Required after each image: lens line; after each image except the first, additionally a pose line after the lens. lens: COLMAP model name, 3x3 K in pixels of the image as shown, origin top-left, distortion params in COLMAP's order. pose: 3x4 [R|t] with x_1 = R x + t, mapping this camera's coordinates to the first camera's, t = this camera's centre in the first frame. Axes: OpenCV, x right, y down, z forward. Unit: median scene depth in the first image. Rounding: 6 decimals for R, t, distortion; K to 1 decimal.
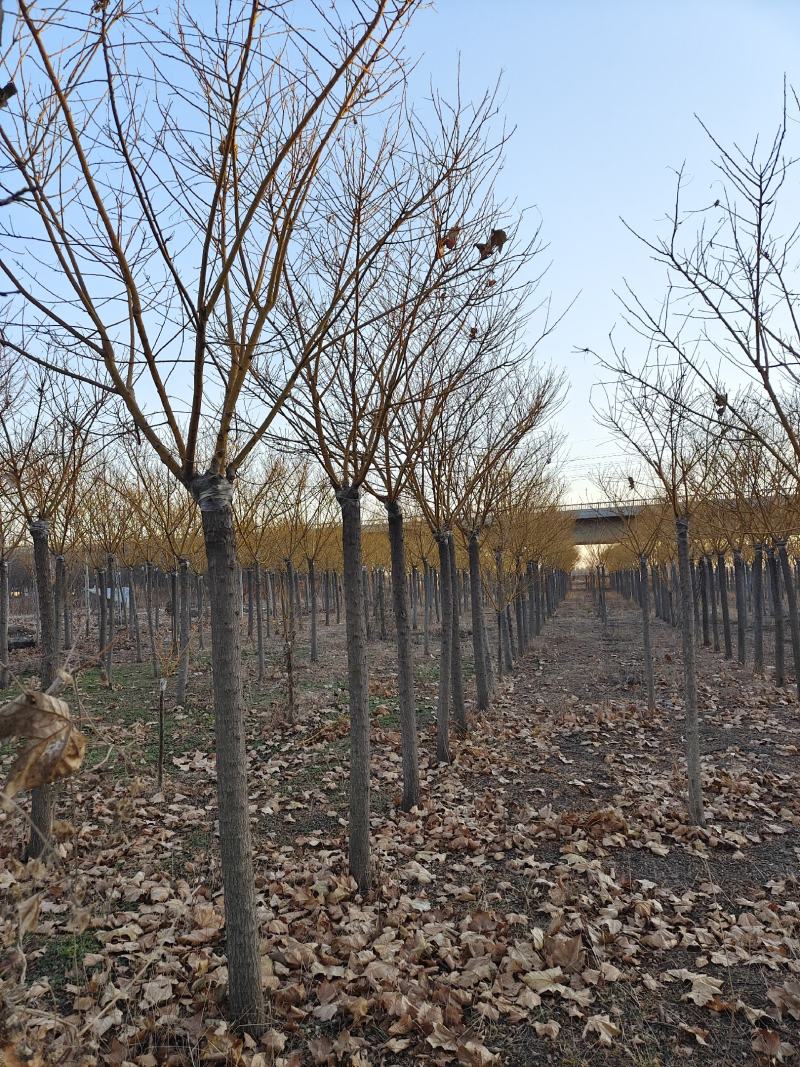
lens RADIAL K [[810.8, 0, 380.5], [0, 810.8, 531.8], [0, 0, 1]] dist [0.045126, -0.065491]
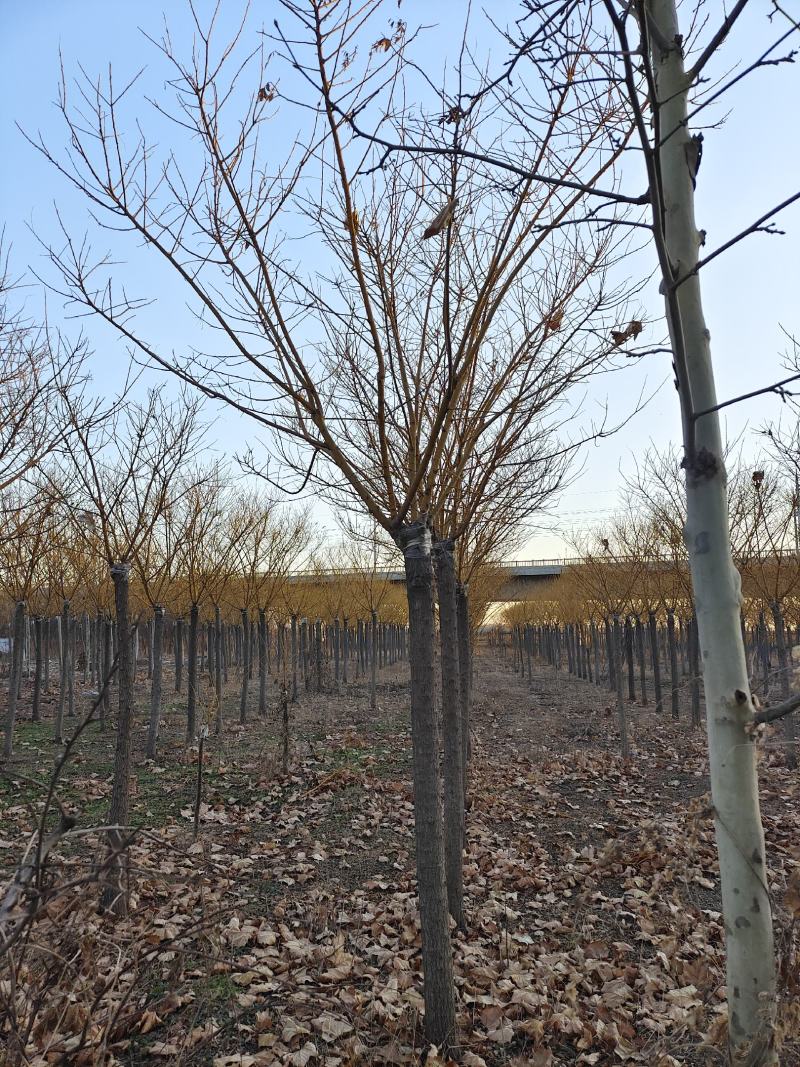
lens RADIAL K [[811.8, 0, 400.0], [0, 811.8, 533.5], [0, 0, 1]] dist [0.037752, -0.037316]
pose [[0.989812, 0.032742, 0.138563, -0.254214], [-0.023771, 0.997542, -0.065913, 0.008283], [-0.140380, 0.061948, 0.988158, -0.049548]]
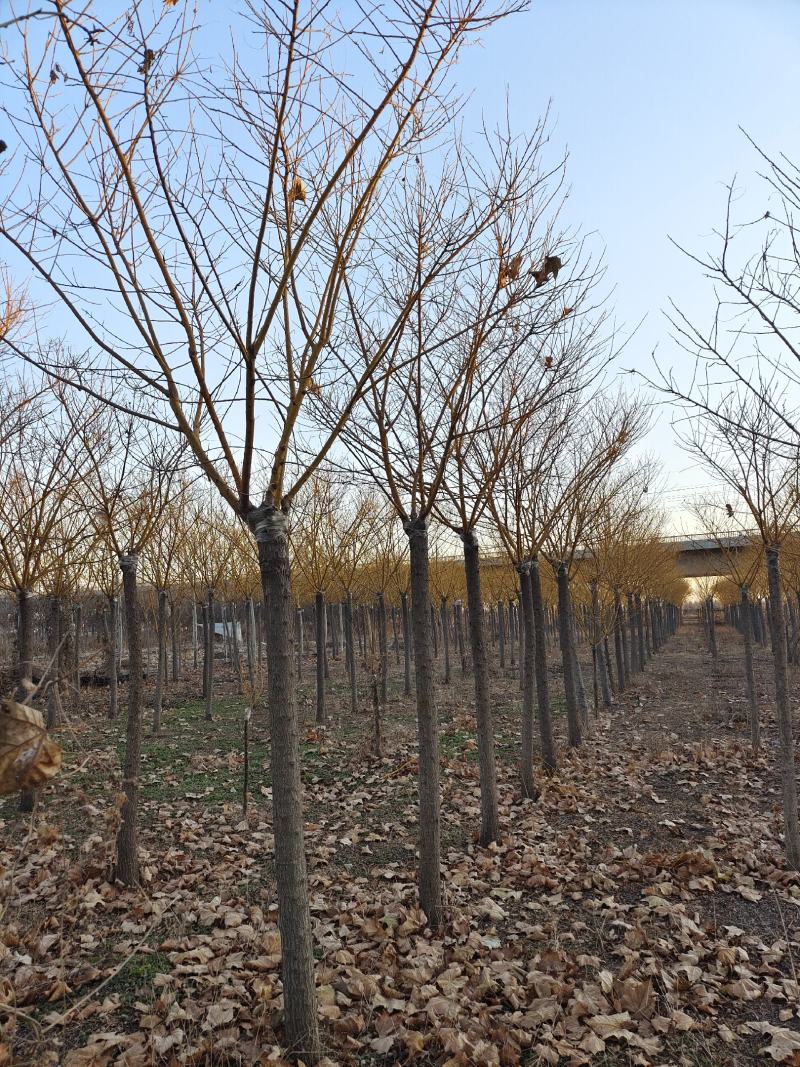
lens RADIAL K [[809.0, 0, 379.5], [0, 809.0, 540.0], [0, 0, 1]] dist [0.030099, -0.044275]
pose [[0.992128, -0.015030, -0.124326, 0.042763], [0.010926, 0.999375, -0.033623, 0.005995], [0.124754, 0.032000, 0.991672, 0.000476]]
